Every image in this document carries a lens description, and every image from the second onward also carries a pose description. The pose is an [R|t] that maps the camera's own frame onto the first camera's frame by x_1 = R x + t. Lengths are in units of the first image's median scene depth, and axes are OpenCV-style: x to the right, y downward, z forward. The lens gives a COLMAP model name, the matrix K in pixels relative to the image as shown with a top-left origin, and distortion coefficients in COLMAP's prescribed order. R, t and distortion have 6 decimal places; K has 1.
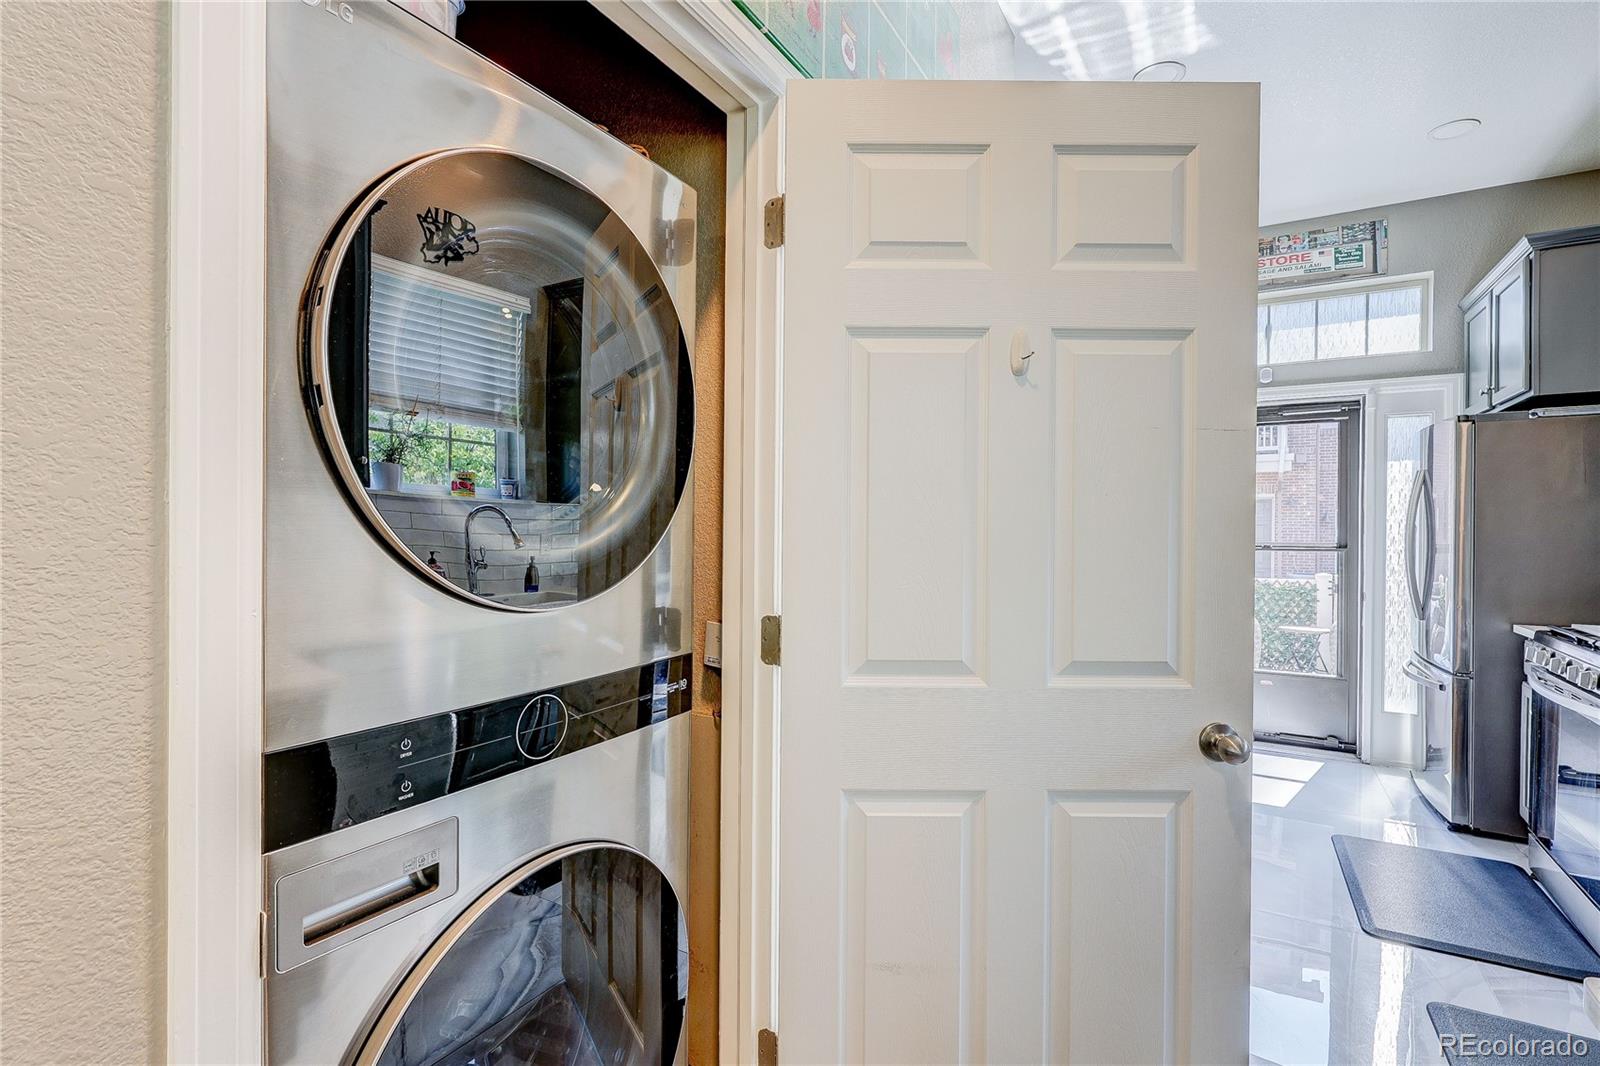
lens RADIAL K [[752.4, 0, 800.0], [0, 752.4, 533.0], [0, 0, 1]] dist [-0.002065, -0.000009]
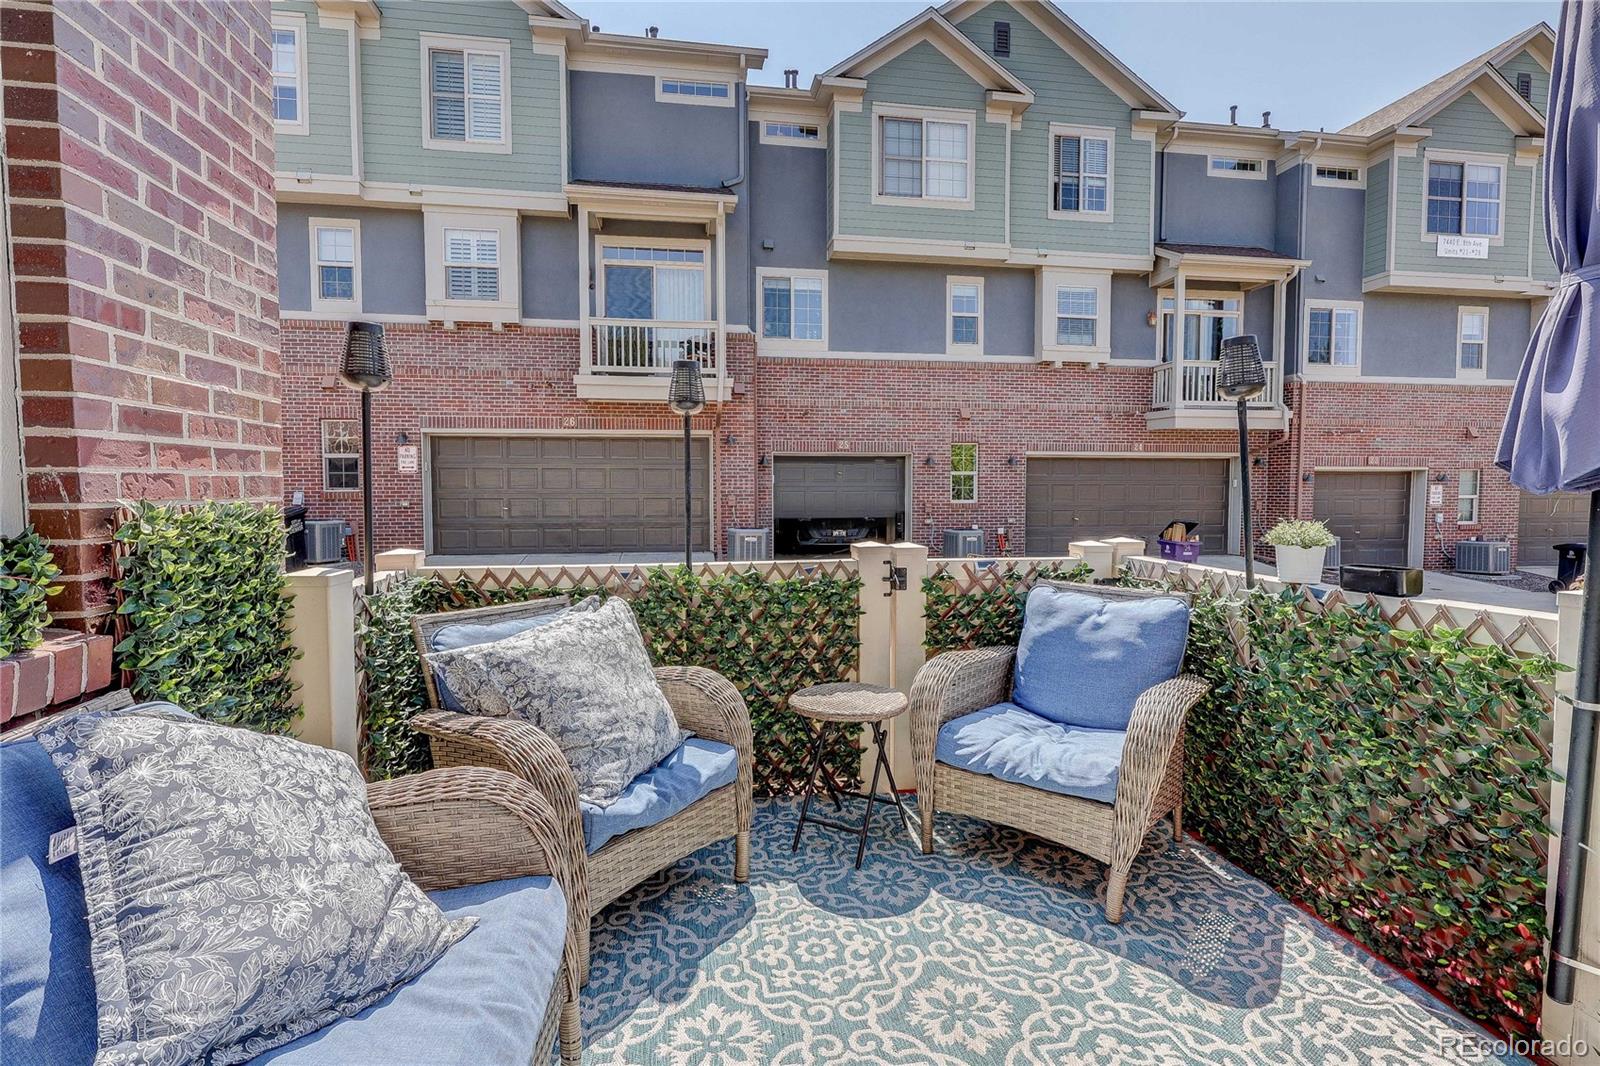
lens RADIAL K [[739.3, 0, 800.0], [0, 739.3, 533.0], [0, 0, 1]] dist [-0.004768, 0.000788]
pose [[0.765245, -0.045647, 0.642119, 0.768845], [0.008605, 0.998119, 0.060700, 0.045260], [-0.643682, -0.040924, 0.764198, 1.342633]]
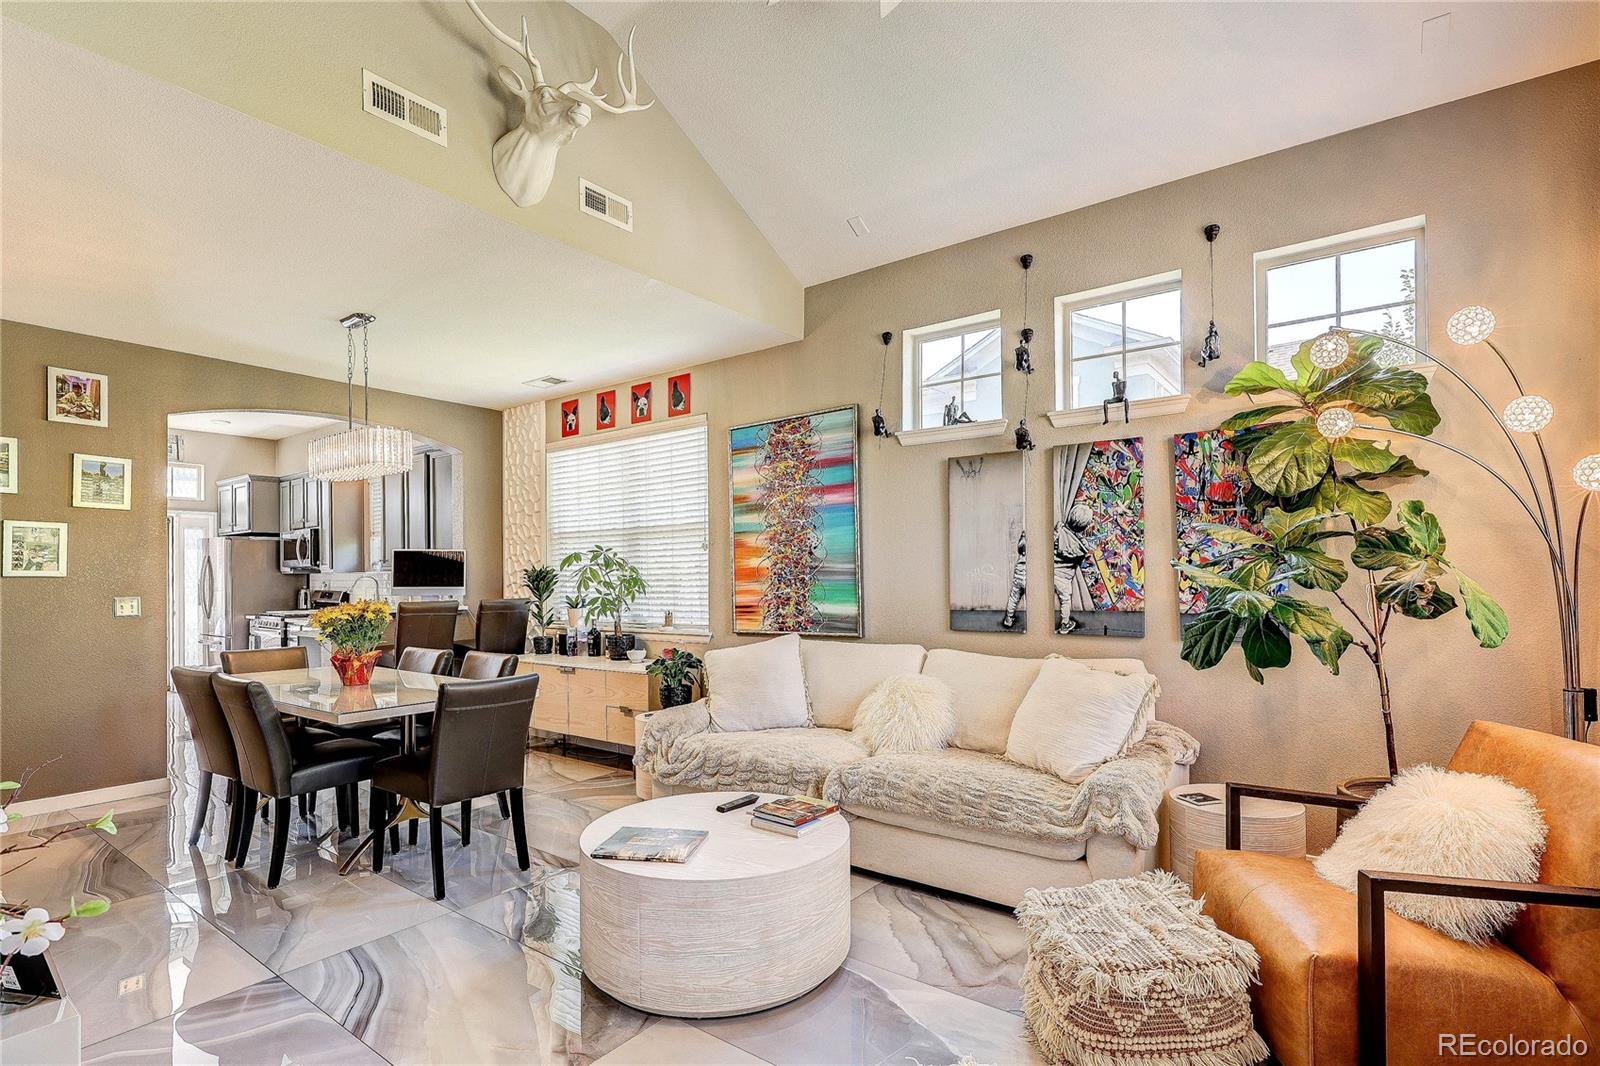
lens RADIAL K [[768.3, 0, 791.8], [0, 768.3, 575.1], [0, 0, 1]] dist [0.001549, -0.000468]
pose [[0.118133, -0.002912, 0.992994, -1.224886], [0.013646, 0.999906, 0.001309, -0.000664], [-0.992904, 0.013396, 0.118161, -1.002253]]
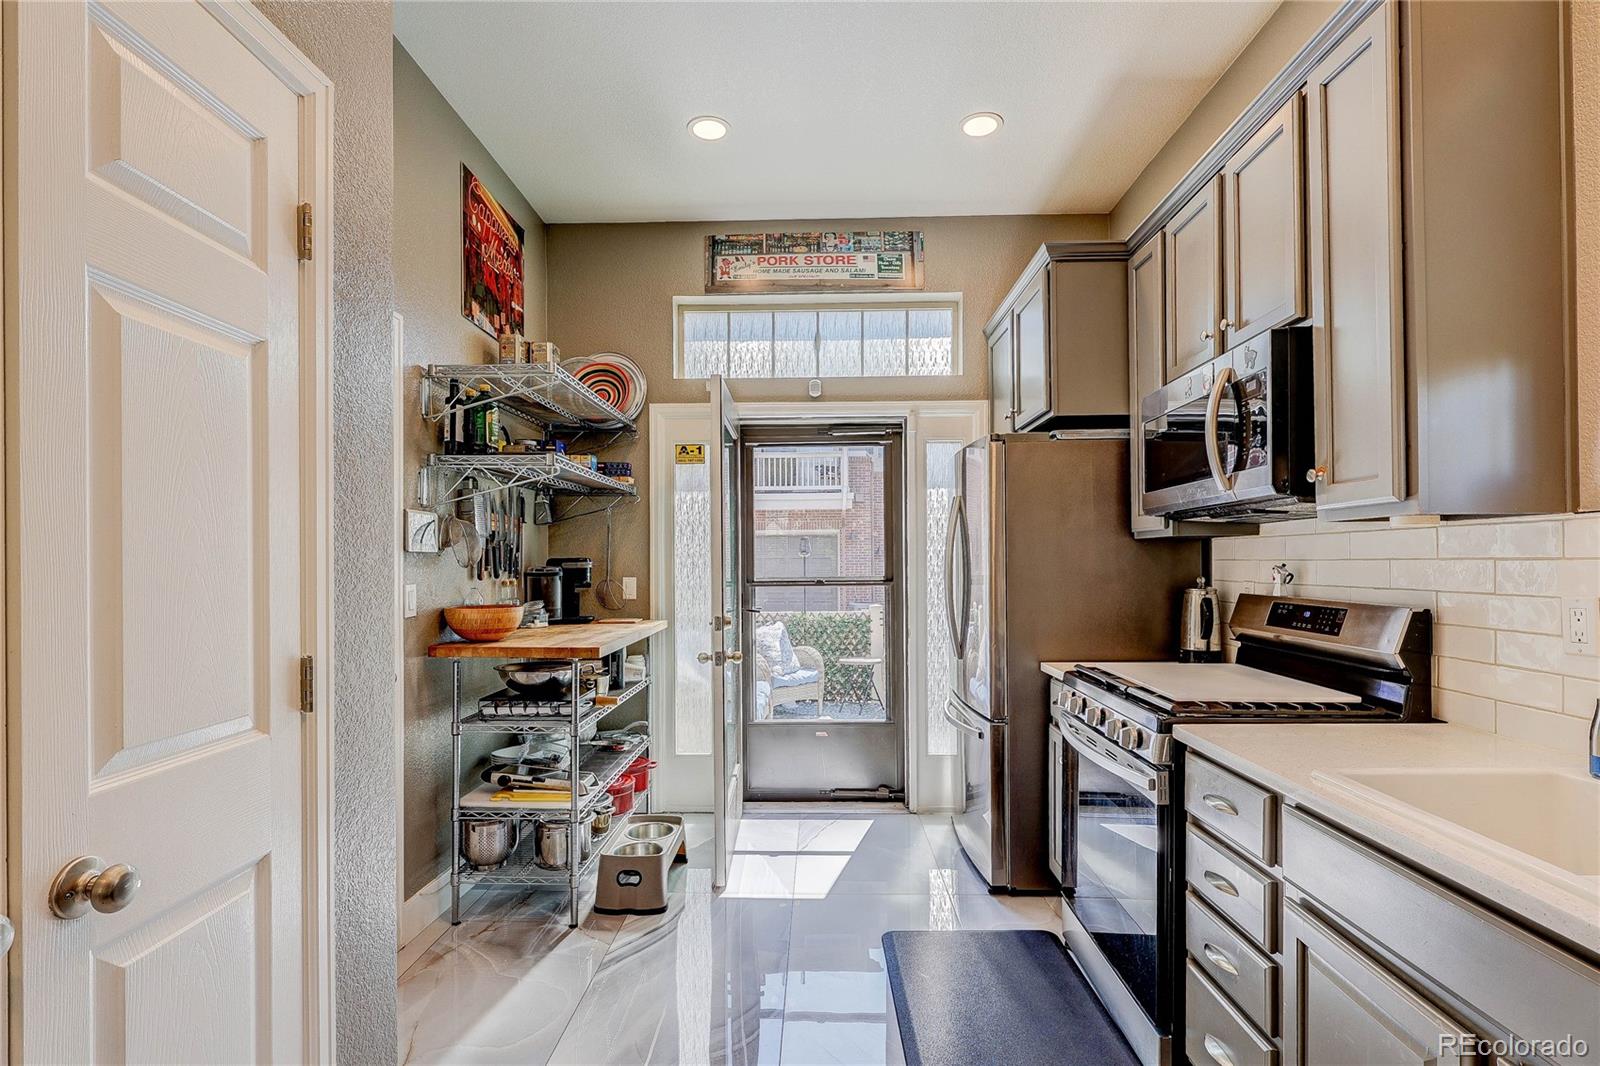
lens RADIAL K [[766.1, 0, 797.9], [0, 766.1, 559.4], [0, 0, 1]] dist [-0.001680, 0.000941]
pose [[0.875812, -0.007440, 0.482596, 0.181378], [0.013229, 0.999876, -0.008594, -0.000528], [-0.482472, 0.013911, 0.875801, 0.245046]]
